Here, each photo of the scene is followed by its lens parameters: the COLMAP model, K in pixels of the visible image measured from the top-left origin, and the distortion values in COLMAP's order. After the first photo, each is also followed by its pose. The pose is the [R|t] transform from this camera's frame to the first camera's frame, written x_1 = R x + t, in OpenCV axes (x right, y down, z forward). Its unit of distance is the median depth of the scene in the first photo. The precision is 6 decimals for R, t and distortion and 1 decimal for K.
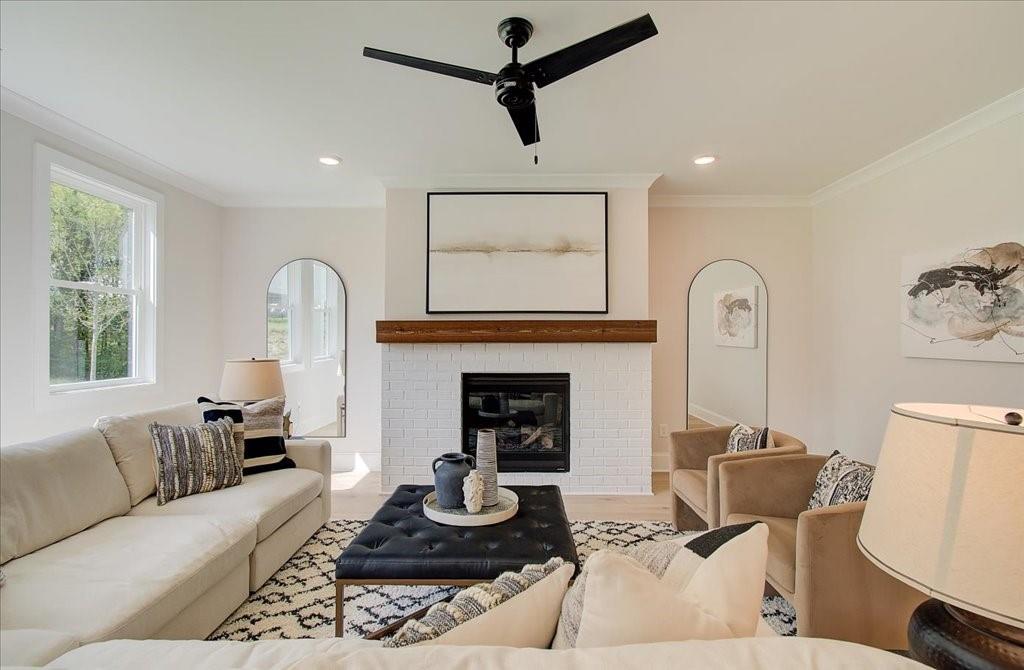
lens RADIAL K [[471.3, 0, 512.0], [0, 471.3, 335.0], [0, 0, 1]] dist [-0.004624, 0.000052]
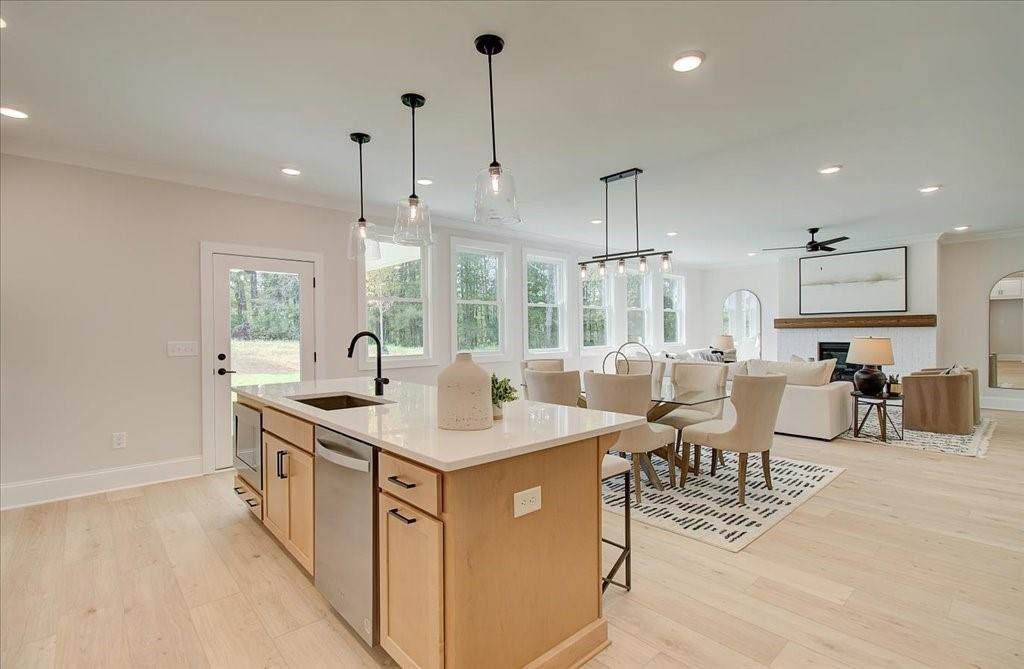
lens RADIAL K [[471.3, 0, 512.0], [0, 471.3, 334.5], [0, 0, 1]] dist [-0.004624, 0.000052]
pose [[0.674571, -0.004331, -0.738197, 0.528735], [0.018094, 0.999779, 0.010668, -0.001728], [0.737988, -0.020554, 0.674500, -1.451604]]
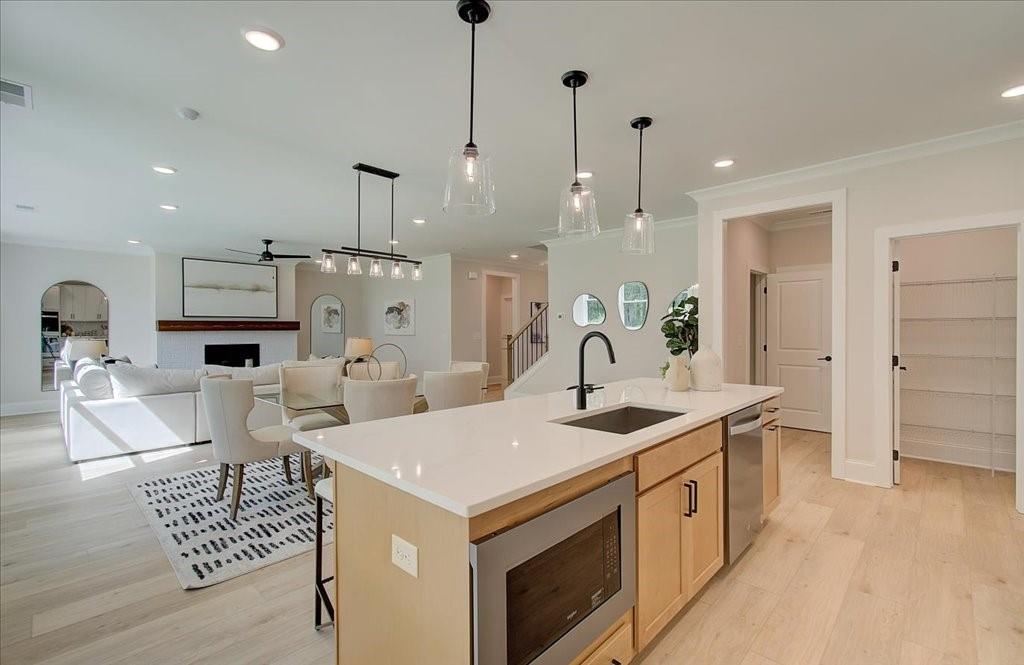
lens RADIAL K [[456.6, 0, 518.2], [0, 456.6, 331.8], [0, 0, 1]] dist [-0.008540, 0.000178]
pose [[0.685378, -0.008663, 0.728136, -0.635714], [-0.001441, 0.999911, 0.013253, -0.009113], [-0.728186, -0.010133, 0.685304, -1.452862]]
